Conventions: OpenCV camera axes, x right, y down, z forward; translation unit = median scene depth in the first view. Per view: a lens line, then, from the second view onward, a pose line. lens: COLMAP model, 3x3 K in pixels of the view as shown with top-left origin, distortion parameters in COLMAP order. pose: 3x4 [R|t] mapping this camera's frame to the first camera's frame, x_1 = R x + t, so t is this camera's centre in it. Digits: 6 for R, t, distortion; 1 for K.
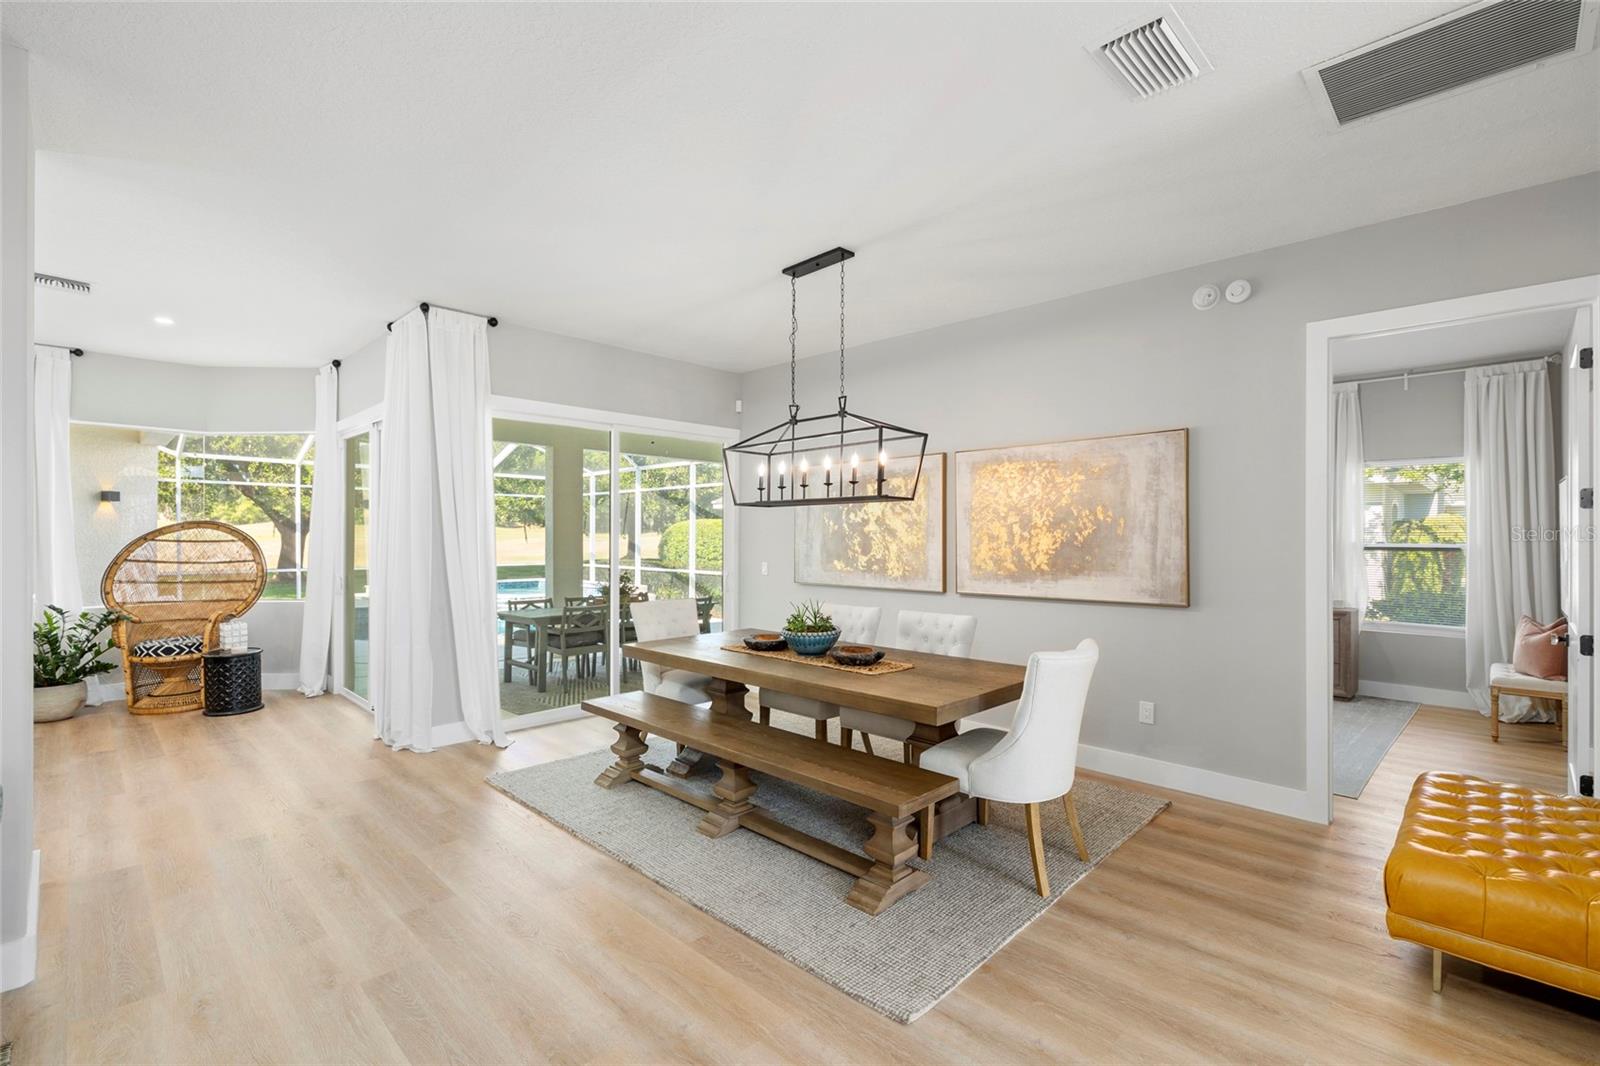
lens RADIAL K [[719.6, 0, 800.6], [0, 719.6, 537.1], [0, 0, 1]] dist [-0.002104, 0.000029]
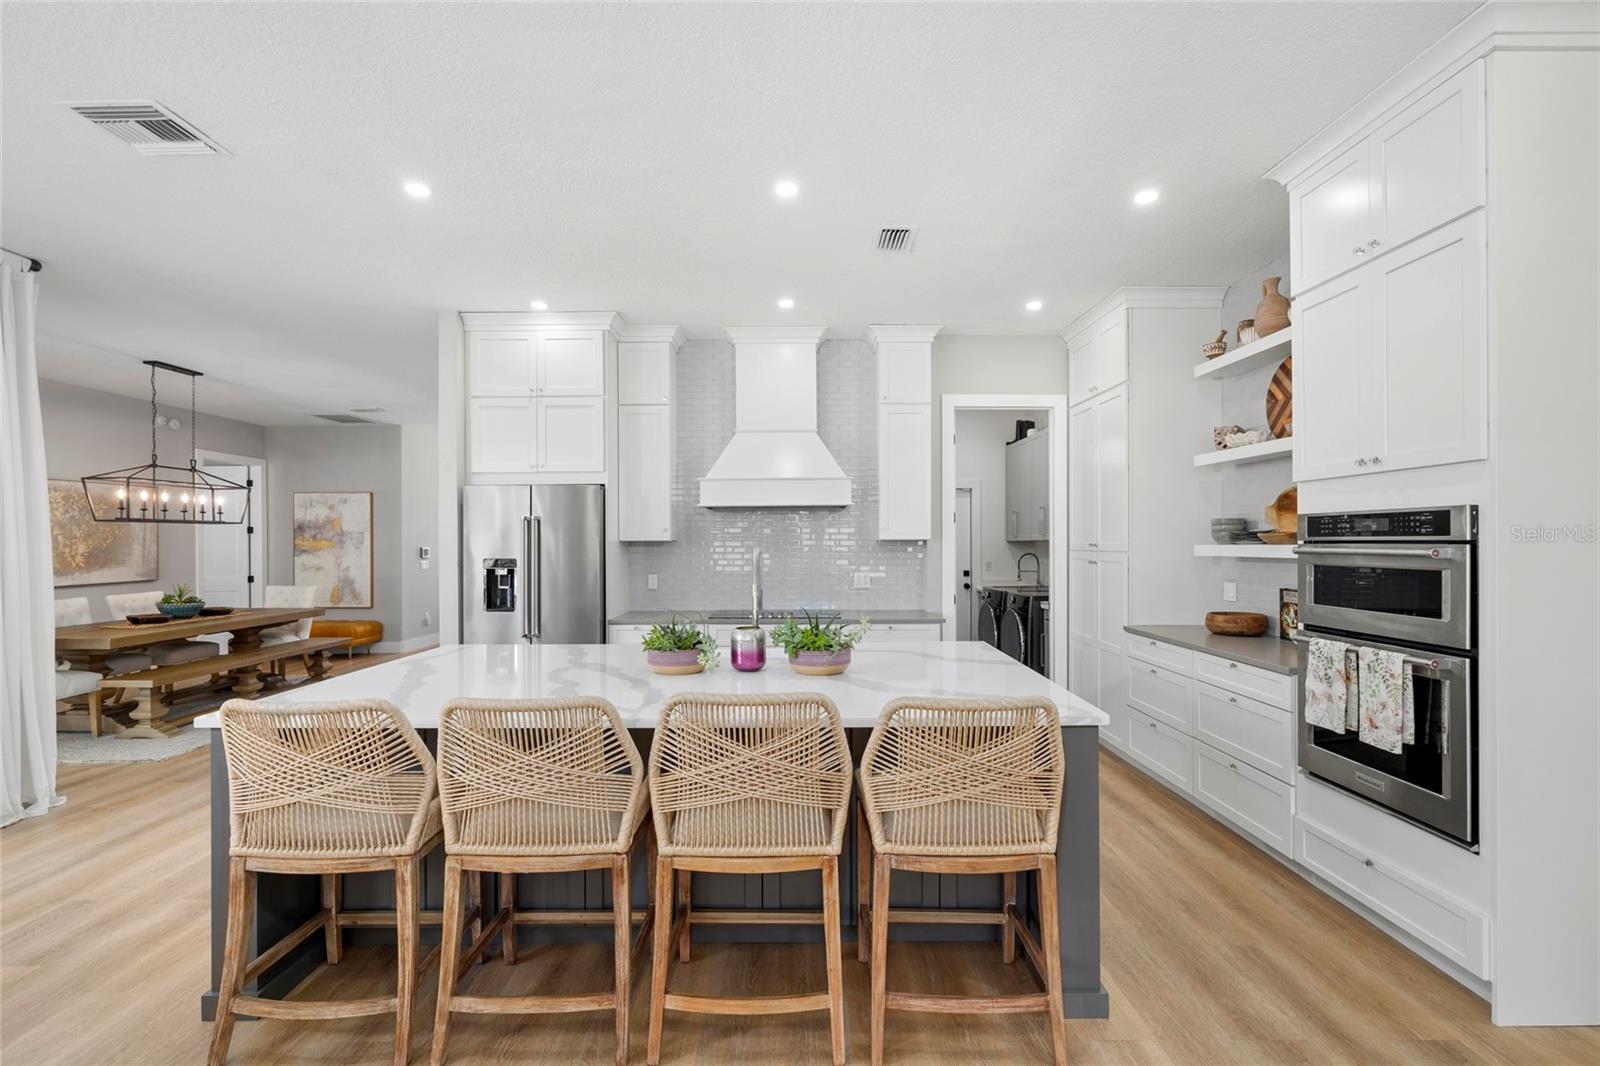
lens RADIAL K [[716.2, 0, 800.0], [0, 716.2, 539.7], [0, 0, 1]] dist [-0.006148, 0.000718]
pose [[-0.708003, 0.001510, 0.706208, -1.951273], [0.001899, 0.999998, -0.000234, -0.007141], [-0.706207, 0.001176, -0.708005, 1.097530]]
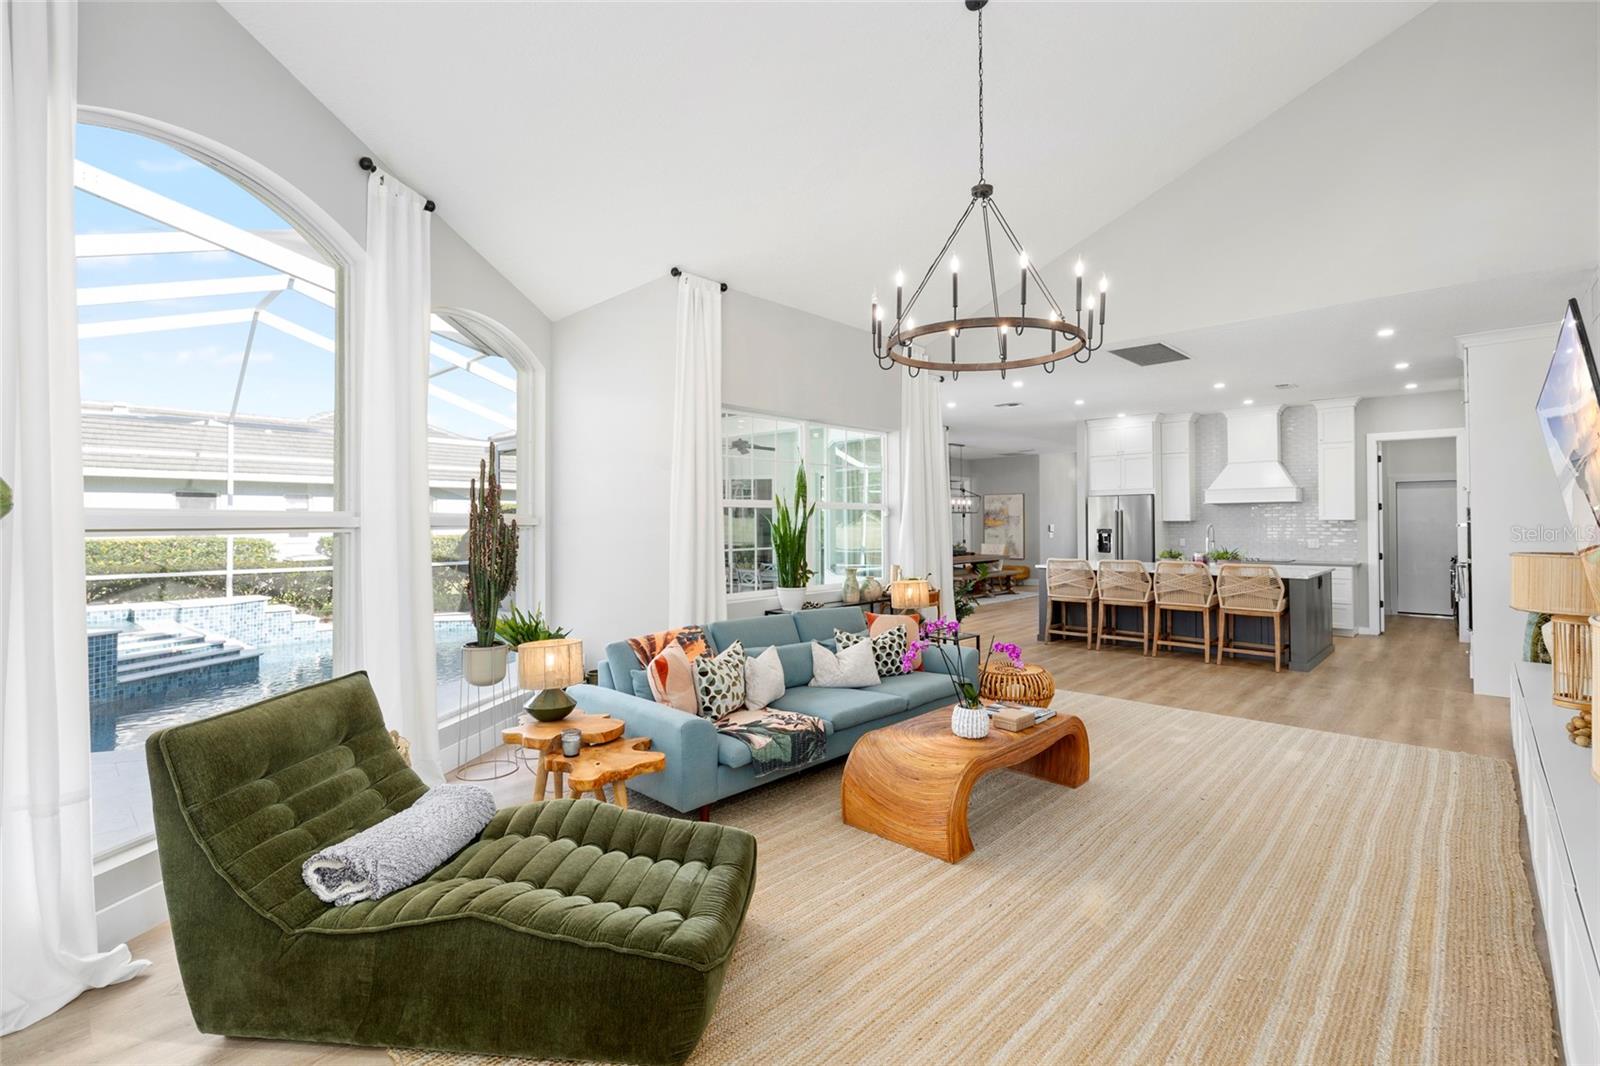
lens RADIAL K [[726.0, 0, 804.8], [0, 726.0, 510.5], [0, 0, 1]] dist [-0.001842, 0.000024]
pose [[-0.027109, 0.014921, 0.999521, -3.378867], [0.004534, 0.999880, -0.014803, -0.010659], [-0.999622, 0.004131, -0.027174, 1.771427]]
